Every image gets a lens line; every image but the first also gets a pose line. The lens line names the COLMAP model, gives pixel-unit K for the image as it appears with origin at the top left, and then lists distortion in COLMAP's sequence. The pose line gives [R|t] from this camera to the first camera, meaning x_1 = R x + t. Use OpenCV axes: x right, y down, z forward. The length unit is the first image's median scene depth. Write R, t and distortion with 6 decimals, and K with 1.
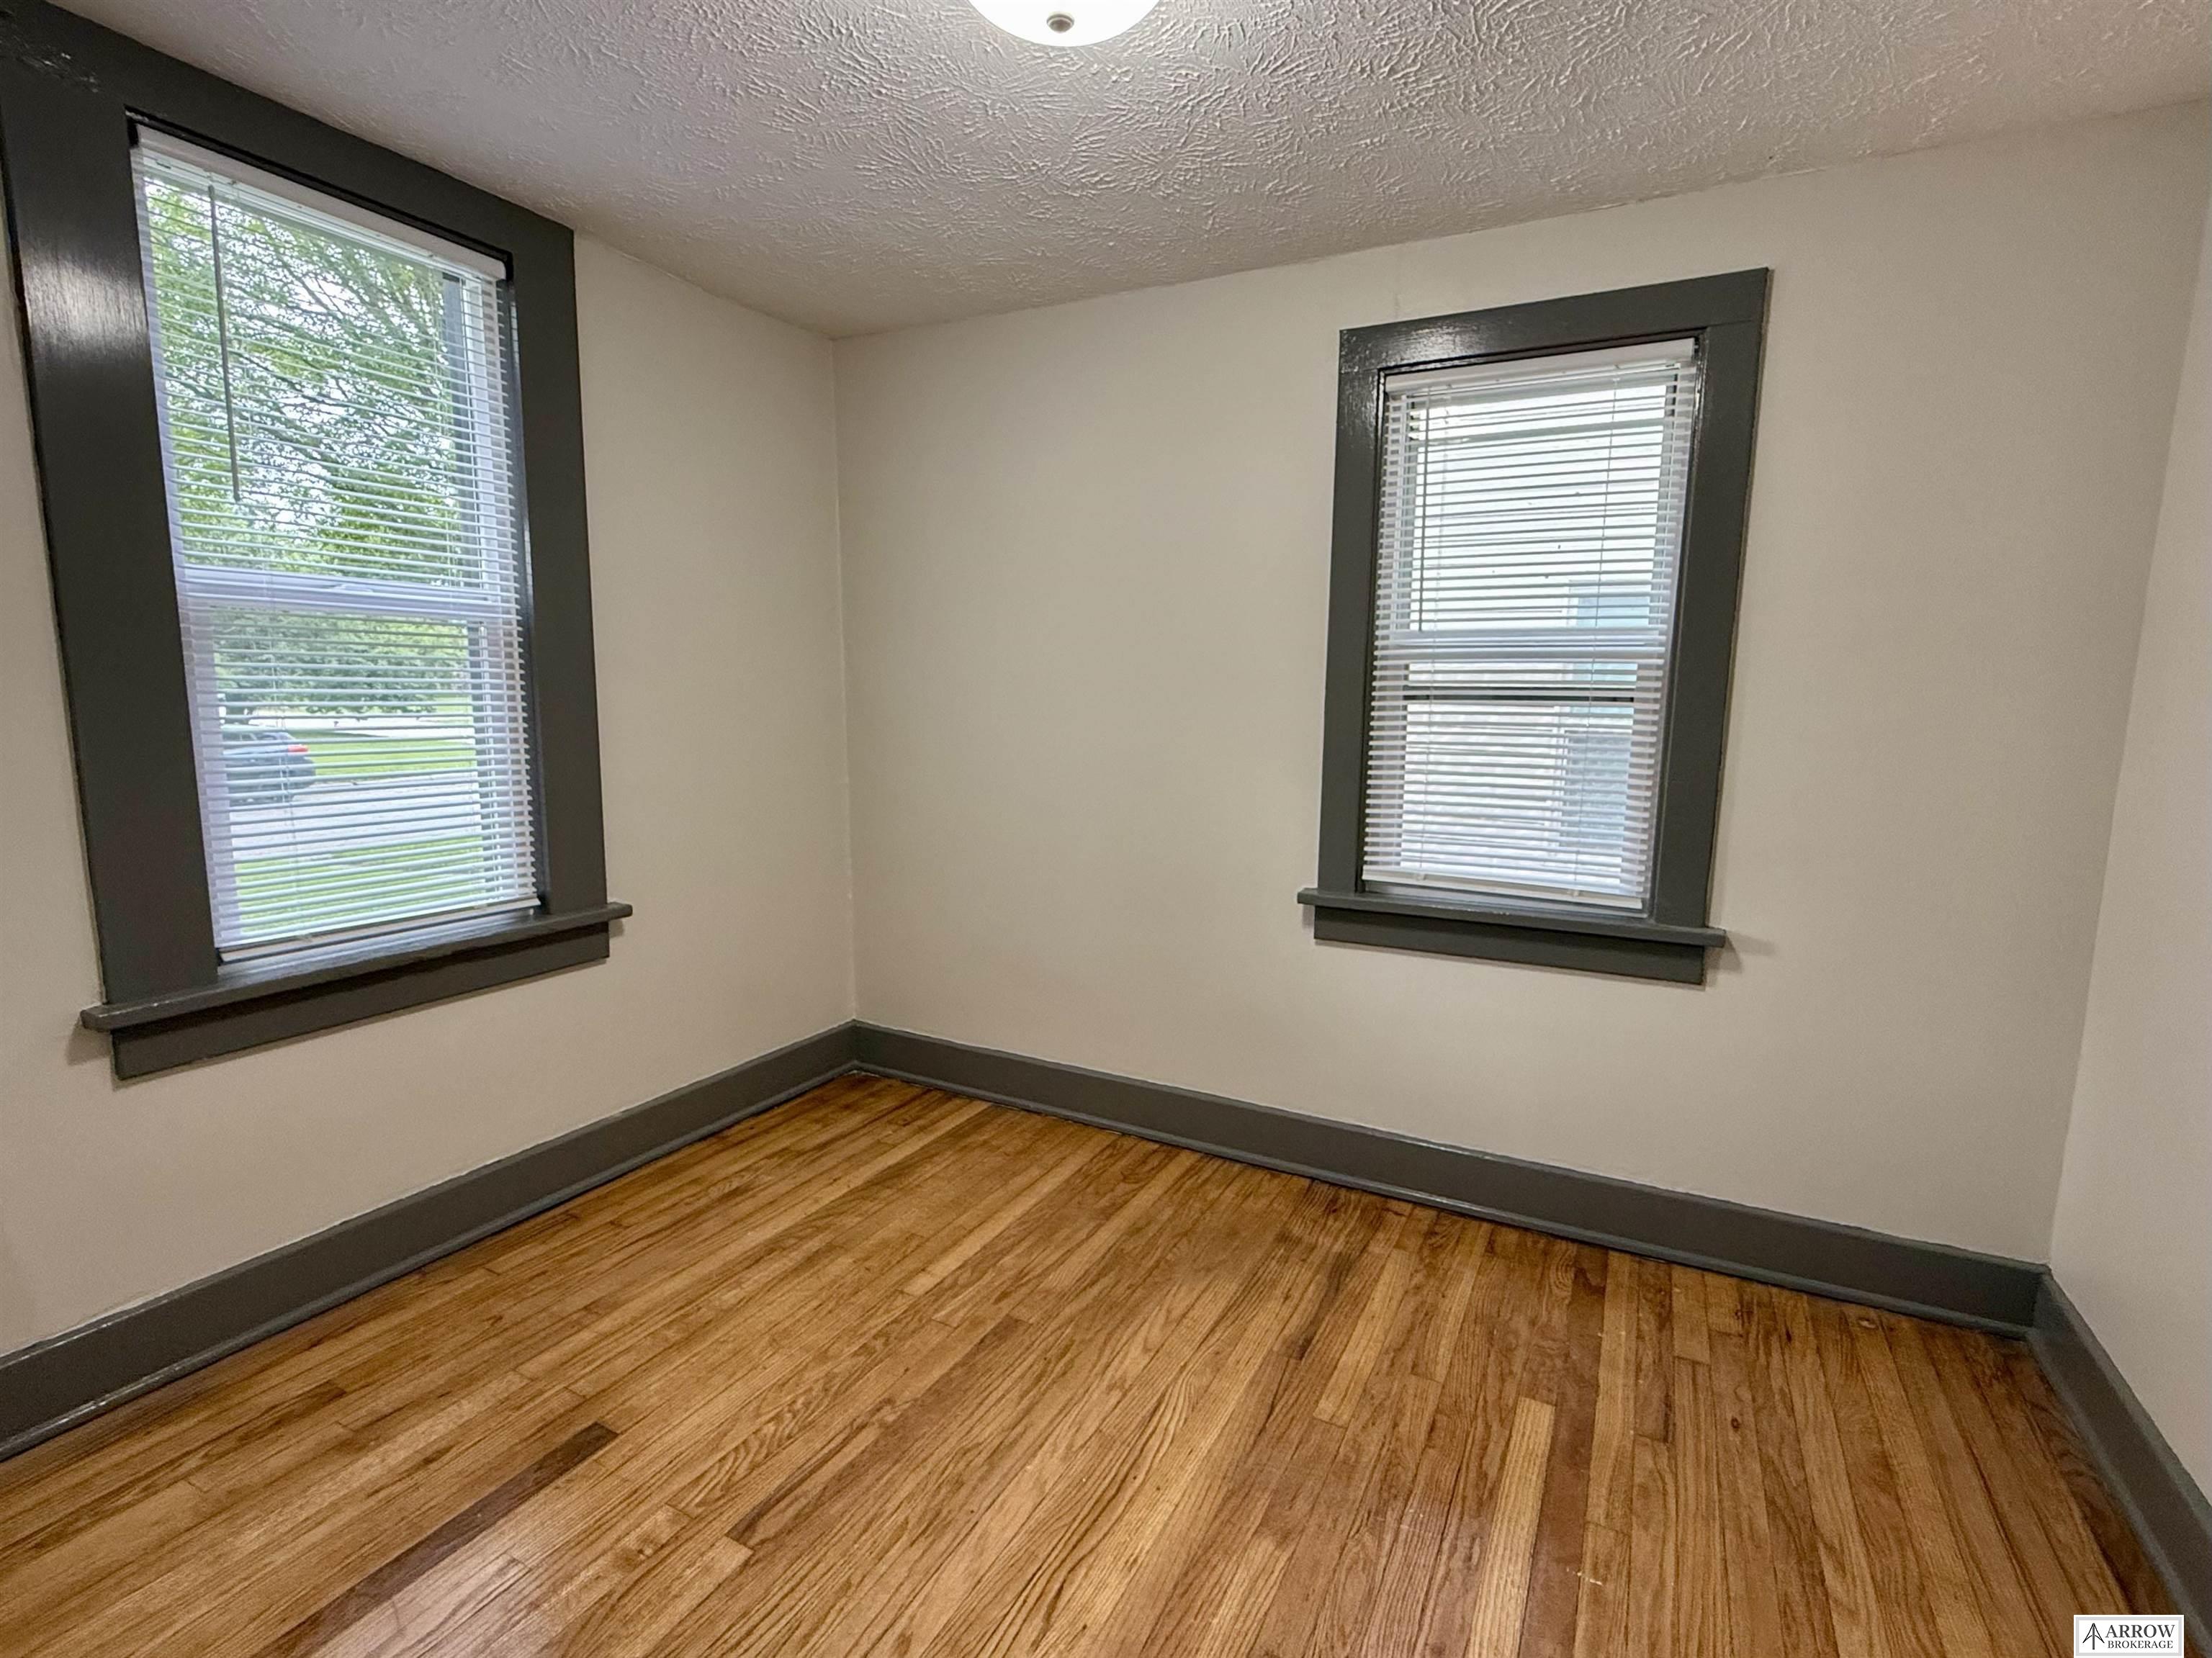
lens RADIAL K [[1057.6, 0, 1109.2], [0, 1057.6, 834.0], [0, 0, 1]] dist [-0.003939, -0.000717]
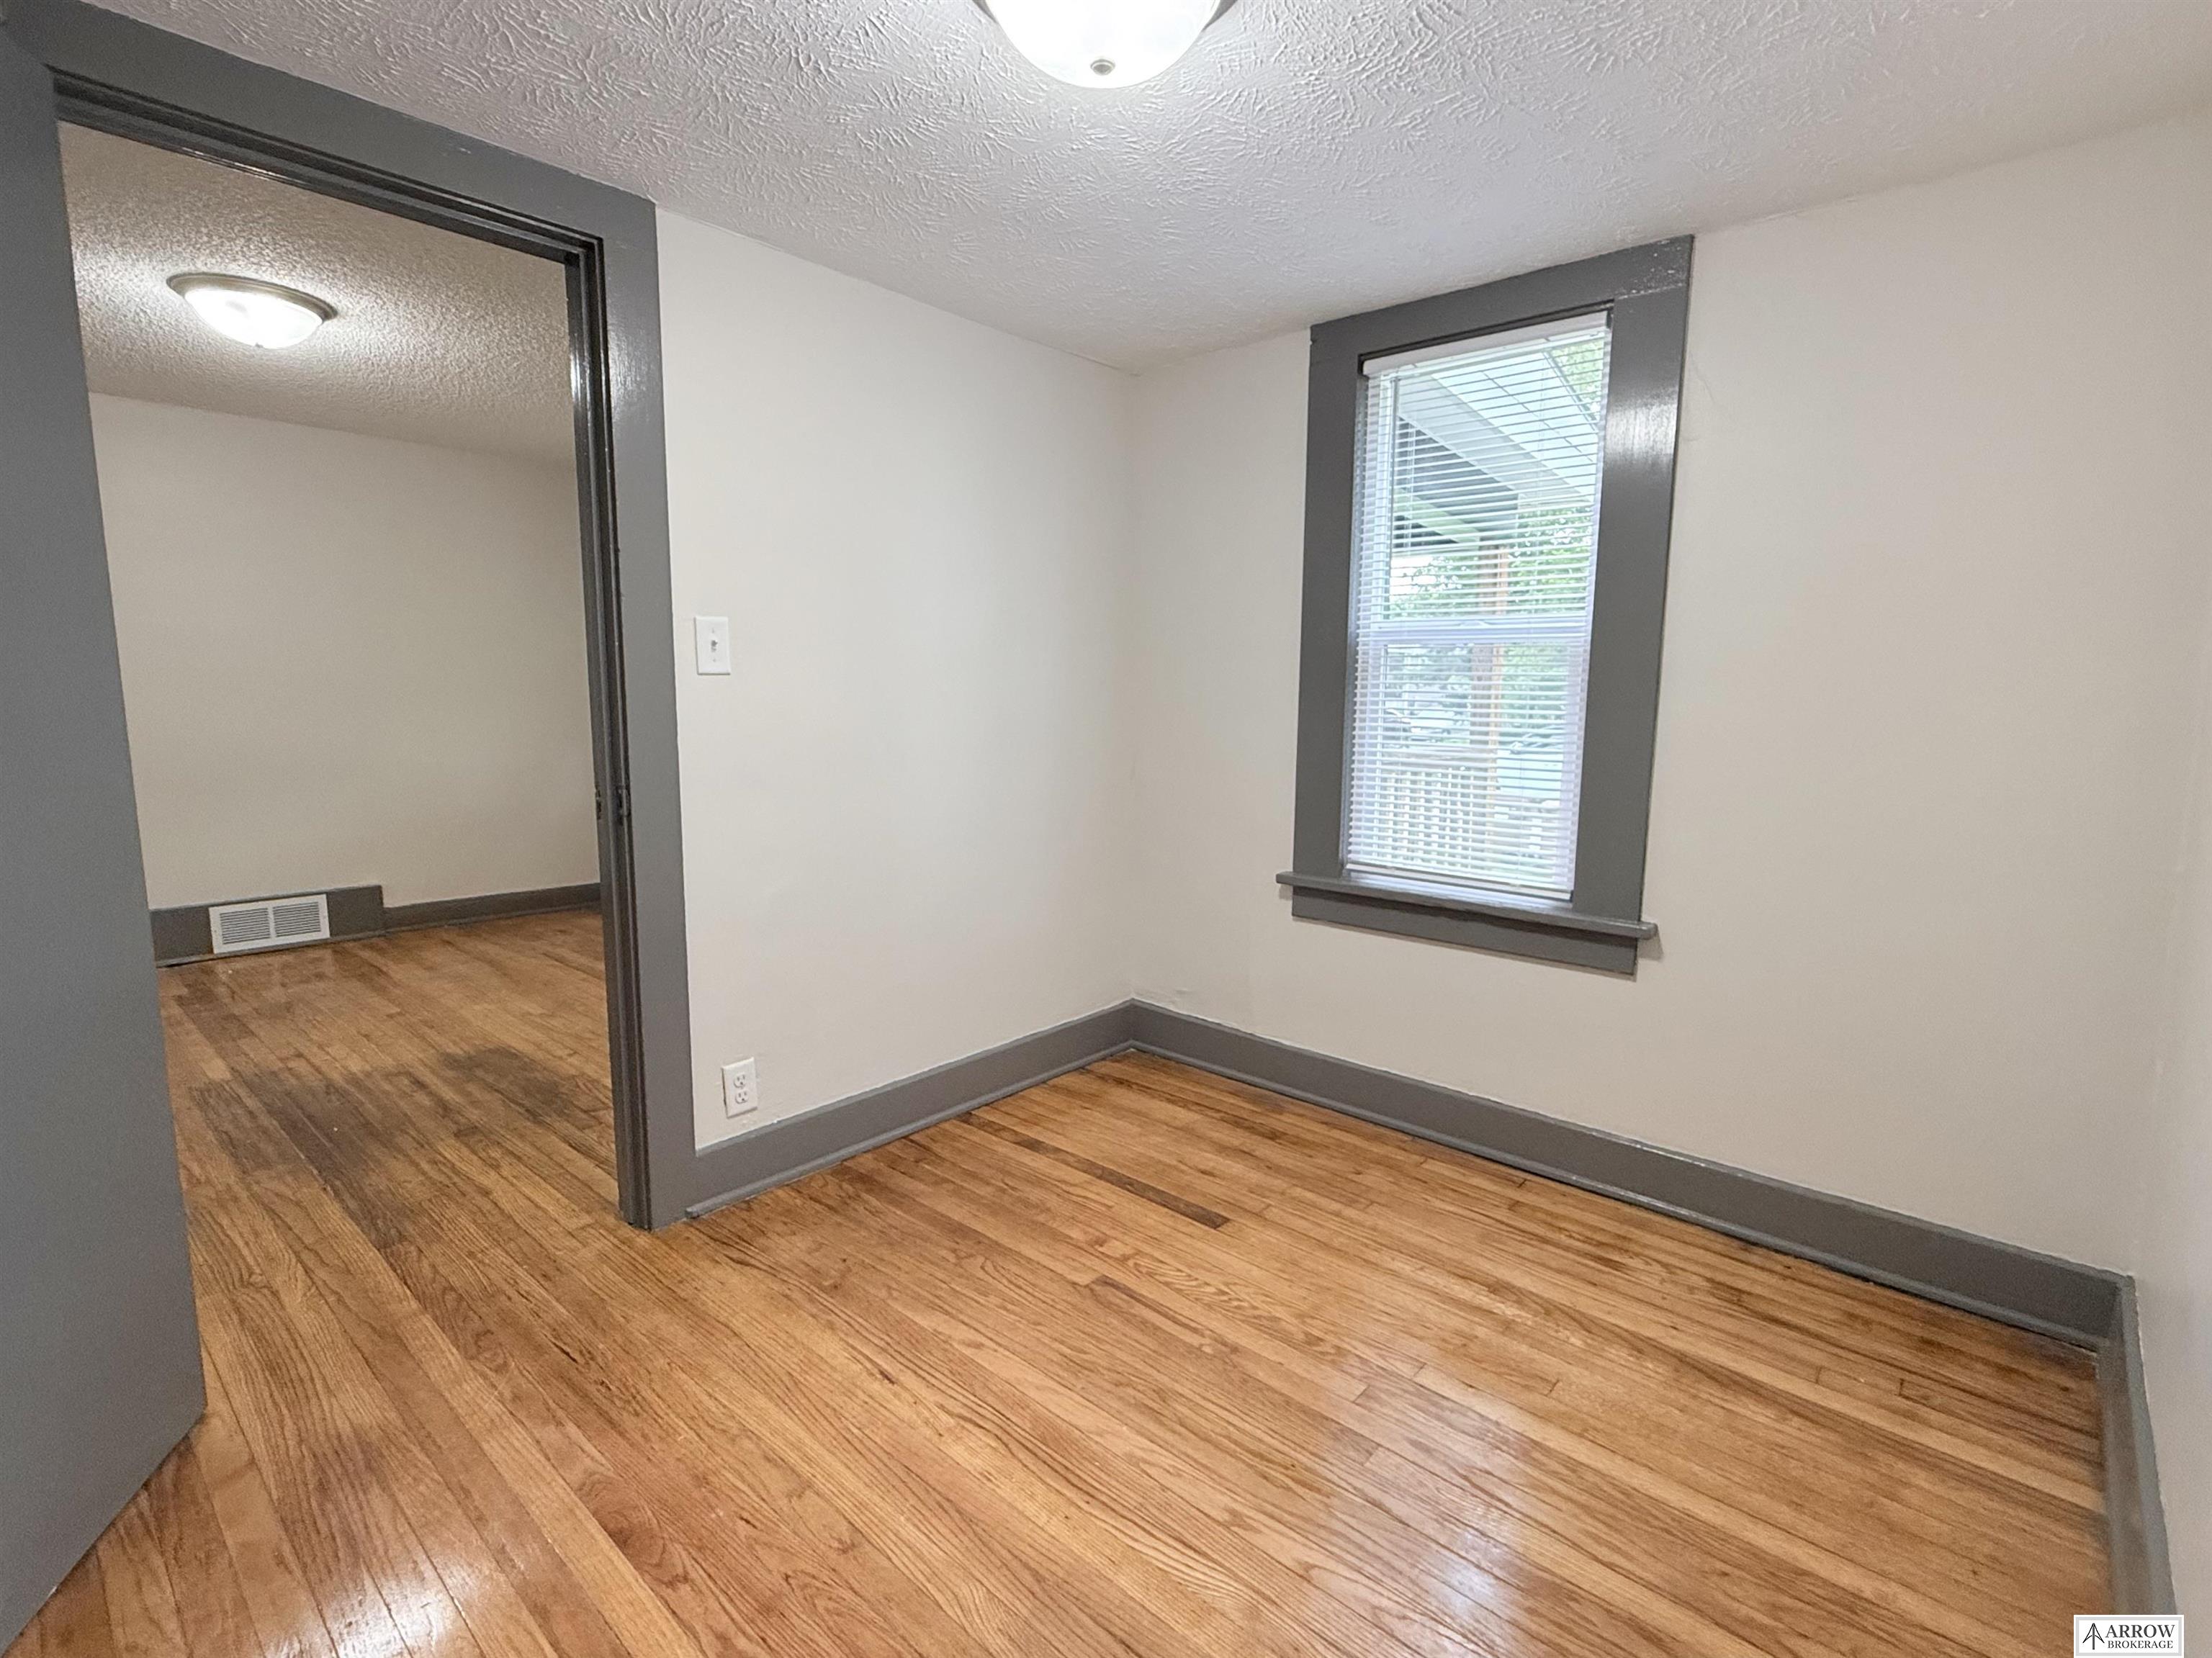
lens RADIAL K [[1057.6, 0, 1119.2], [0, 1057.6, 835.4], [0, 0, 1]] dist [-0.003939, -0.000717]
pose [[-0.244612, 0.114165, -0.962877, 0.669139], [-0.153802, 0.975903, 0.154782, -0.103782], [0.957345, 0.185954, -0.221159, 0.863559]]
